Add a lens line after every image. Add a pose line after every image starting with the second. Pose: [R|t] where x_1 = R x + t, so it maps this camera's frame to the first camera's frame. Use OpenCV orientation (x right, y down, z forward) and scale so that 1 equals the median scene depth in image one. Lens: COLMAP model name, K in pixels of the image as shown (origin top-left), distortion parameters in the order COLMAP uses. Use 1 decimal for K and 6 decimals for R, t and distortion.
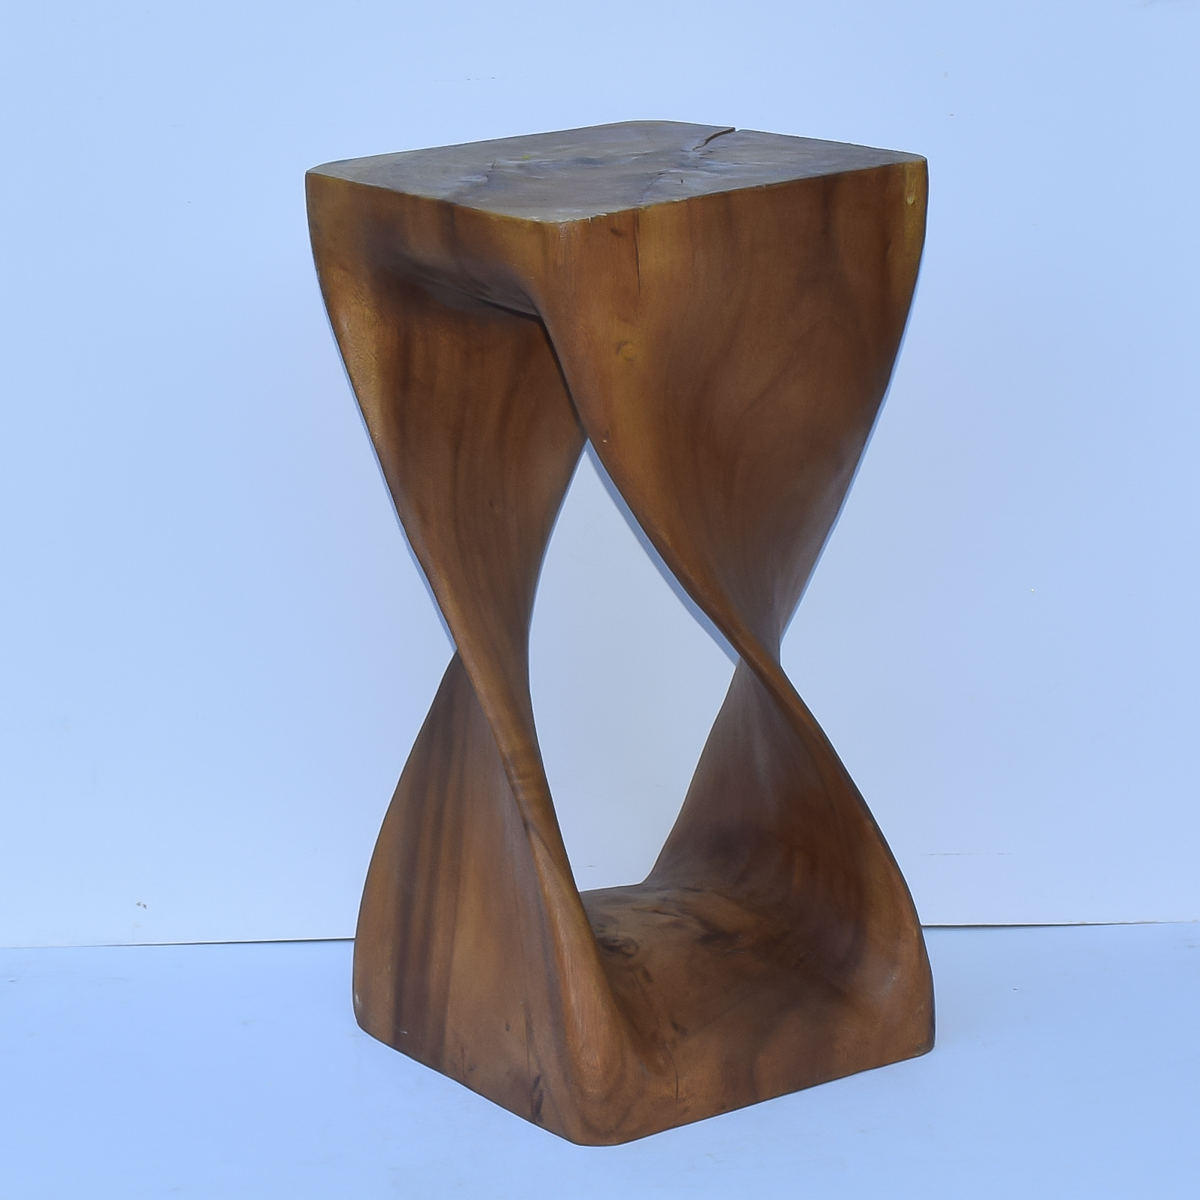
lens RADIAL K [[3840.5, 0, 600.0], [0, 3840.5, 600.0], [0, 0, 1]] dist [0.064405, -0.143238]
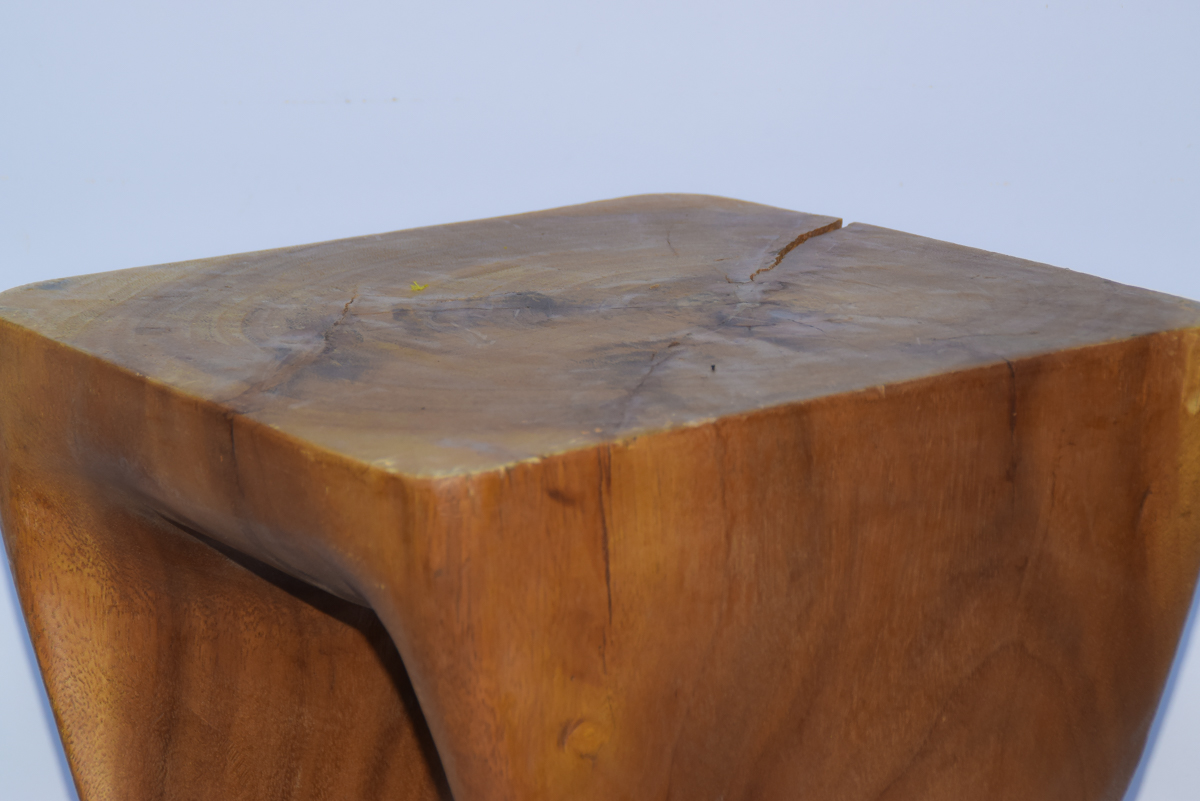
lens RADIAL K [[3676.2, 0, 600.0], [0, 3676.2, 400.5], [0, 0, 1]] dist [0.642724, -0.180221]
pose [[0.997922, 0.023469, -0.059999, 0.034819], [-0.022653, 0.999642, 0.014245, -0.110474], [0.060312, -0.012857, 0.998097, 0.531663]]
